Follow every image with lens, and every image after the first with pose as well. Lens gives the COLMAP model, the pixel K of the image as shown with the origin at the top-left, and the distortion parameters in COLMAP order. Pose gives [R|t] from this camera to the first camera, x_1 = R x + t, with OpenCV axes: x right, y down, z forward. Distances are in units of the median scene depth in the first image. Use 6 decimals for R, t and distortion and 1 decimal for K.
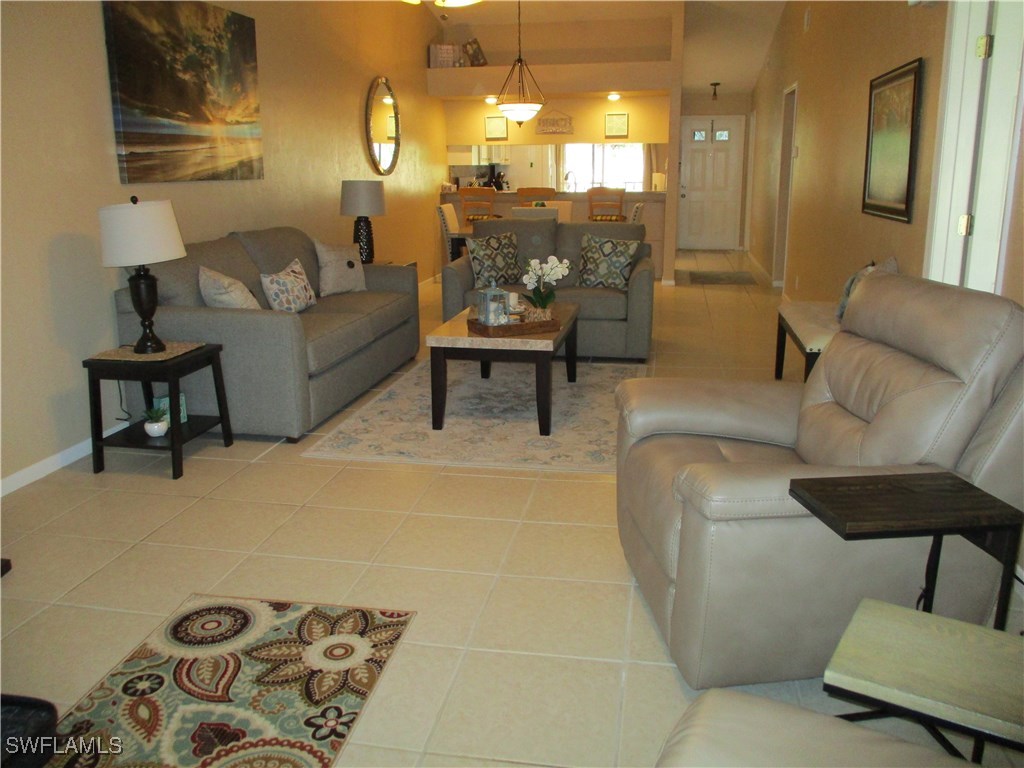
lens RADIAL K [[847.5, 0, 509.2], [0, 847.5, 386.1], [0, 0, 1]] dist [-0.034150, -0.003106]
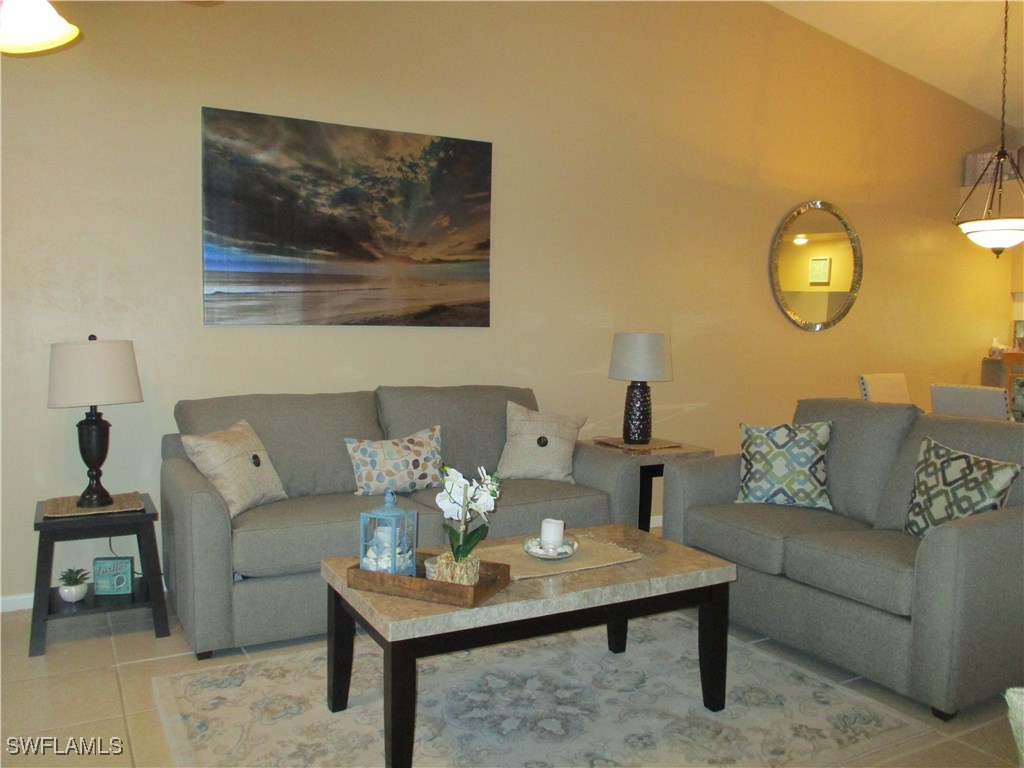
lens RADIAL K [[847.5, 0, 508.7], [0, 847.5, 376.6], [0, 0, 1]] dist [-0.034150, -0.003106]
pose [[0.635735, 0.060052, -0.769568, 0.421925], [-0.206955, 0.973729, -0.094981, -0.143307], [0.743647, 0.219649, 0.631462, 0.581580]]
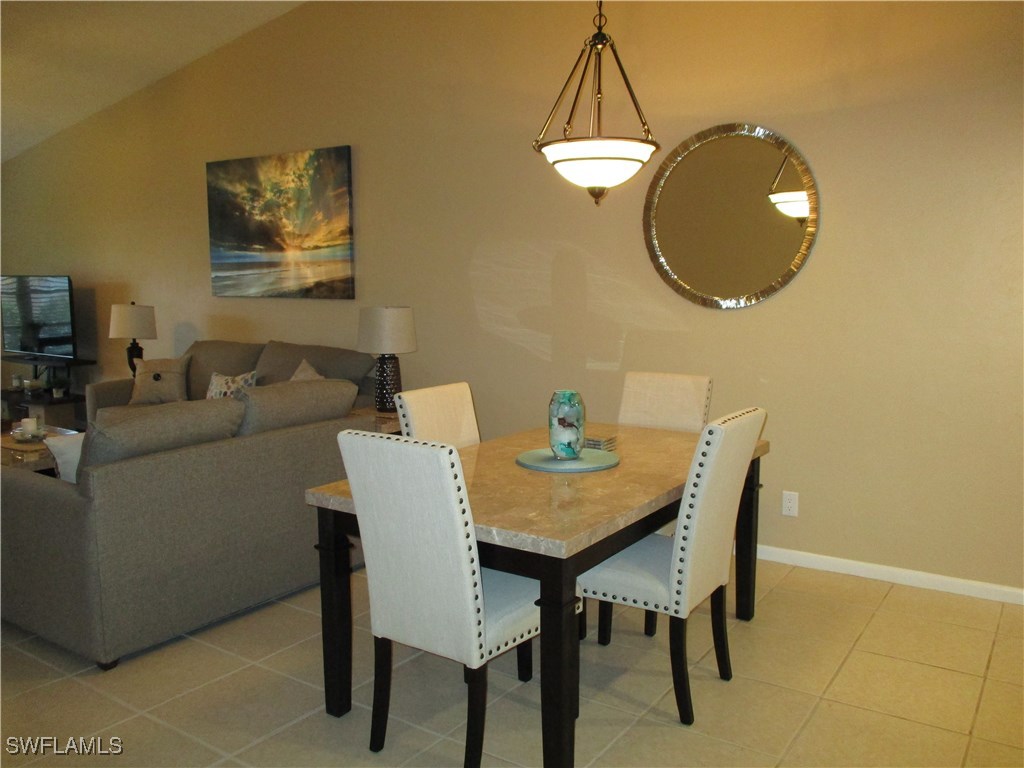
lens RADIAL K [[847.5, 0, 514.2], [0, 847.5, 384.9], [0, 0, 1]] dist [-0.034150, -0.003106]
pose [[-0.412425, 0.126137, -0.902217, 0.636105], [-0.226480, 0.945078, 0.235659, -0.499238], [0.882390, 0.301526, -0.361206, 1.815955]]
